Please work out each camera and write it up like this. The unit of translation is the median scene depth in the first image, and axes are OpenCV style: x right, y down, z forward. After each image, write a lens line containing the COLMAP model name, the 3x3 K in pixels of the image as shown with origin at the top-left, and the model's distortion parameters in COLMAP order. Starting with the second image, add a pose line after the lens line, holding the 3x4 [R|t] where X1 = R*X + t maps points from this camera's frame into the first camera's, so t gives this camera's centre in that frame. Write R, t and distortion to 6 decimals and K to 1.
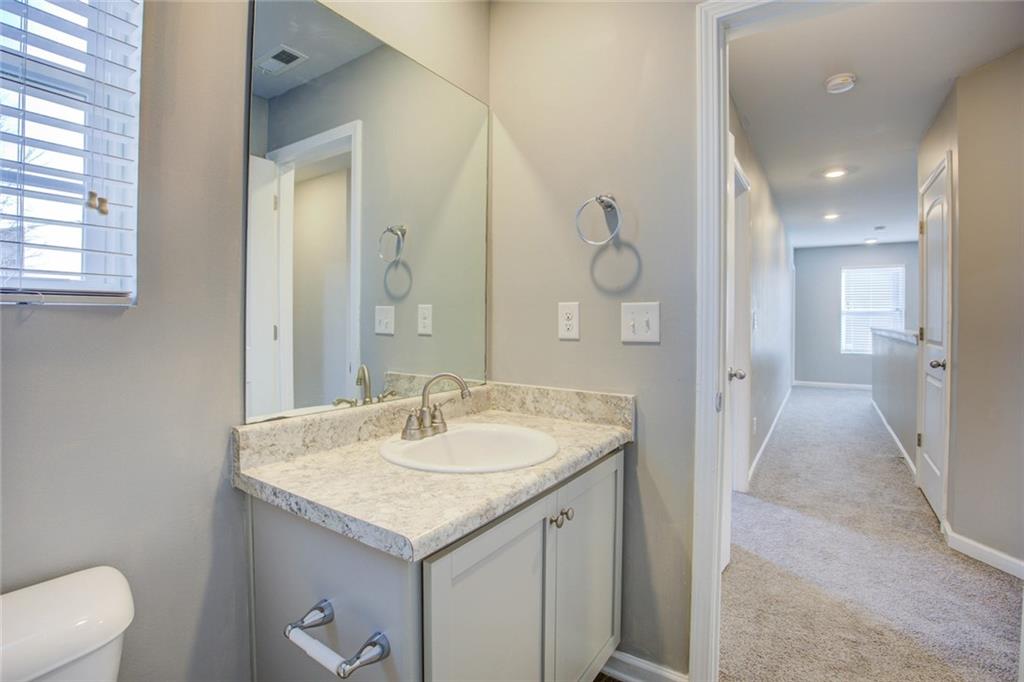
lens RADIAL K [[475.3, 0, 512.0], [0, 475.3, 341.0], [0, 0, 1]] dist [-0.047043, 0.000012]
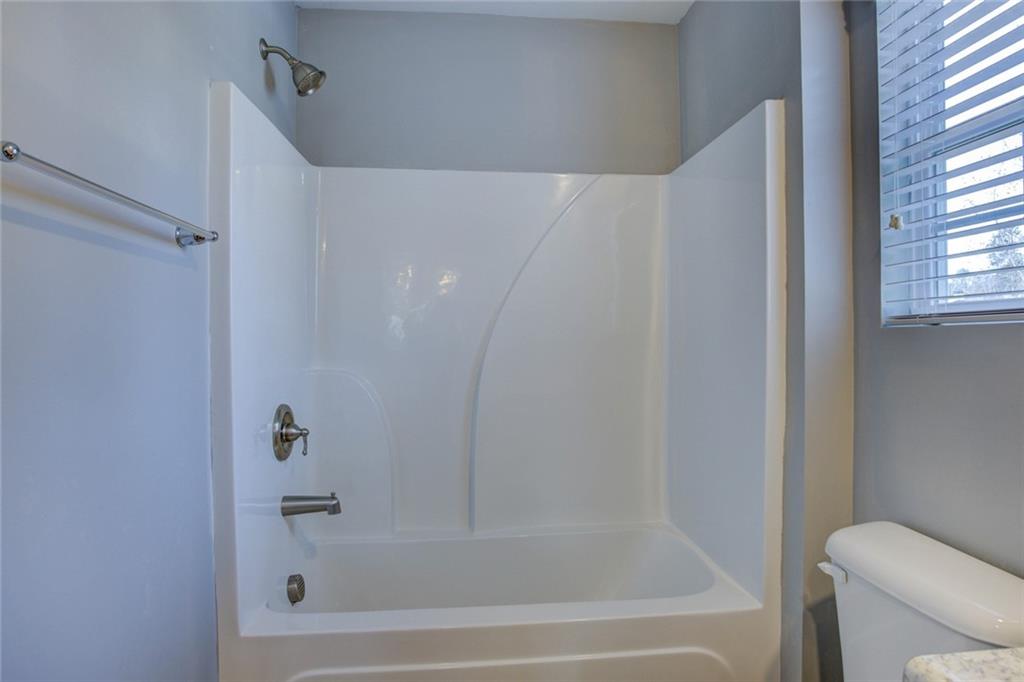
lens RADIAL K [[560.8, 0, 512.0], [0, 560.8, 341.0], [0, 0, 1]] dist [-0.042064, 0.000614]
pose [[-0.772599, 0.007756, -0.634847, 0.654236], [-0.011521, 0.999589, 0.026233, -0.046619], [0.634790, 0.027581, -0.772193, 1.082793]]
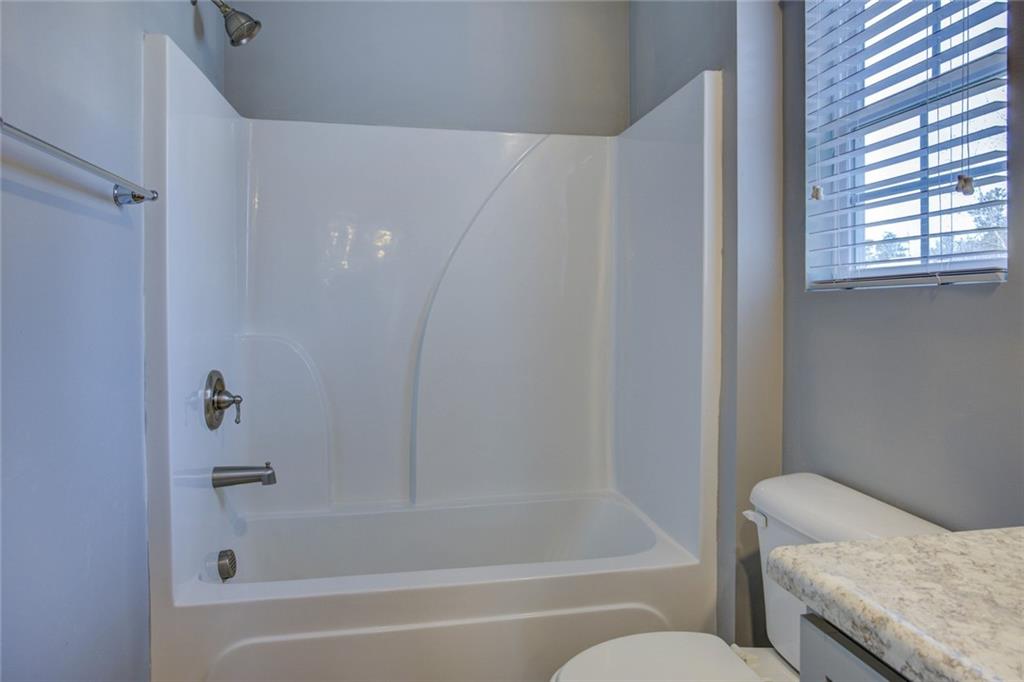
lens RADIAL K [[638.5, 0, 512.3], [0, 638.5, 301.3], [0, 0, 1]] dist [-0.031291, -0.000085]
pose [[-0.713688, -0.003557, -0.700455, 0.797958], [-0.016491, 0.999795, 0.011725, -0.036128], [0.700270, 0.019919, -0.713600, 1.258081]]
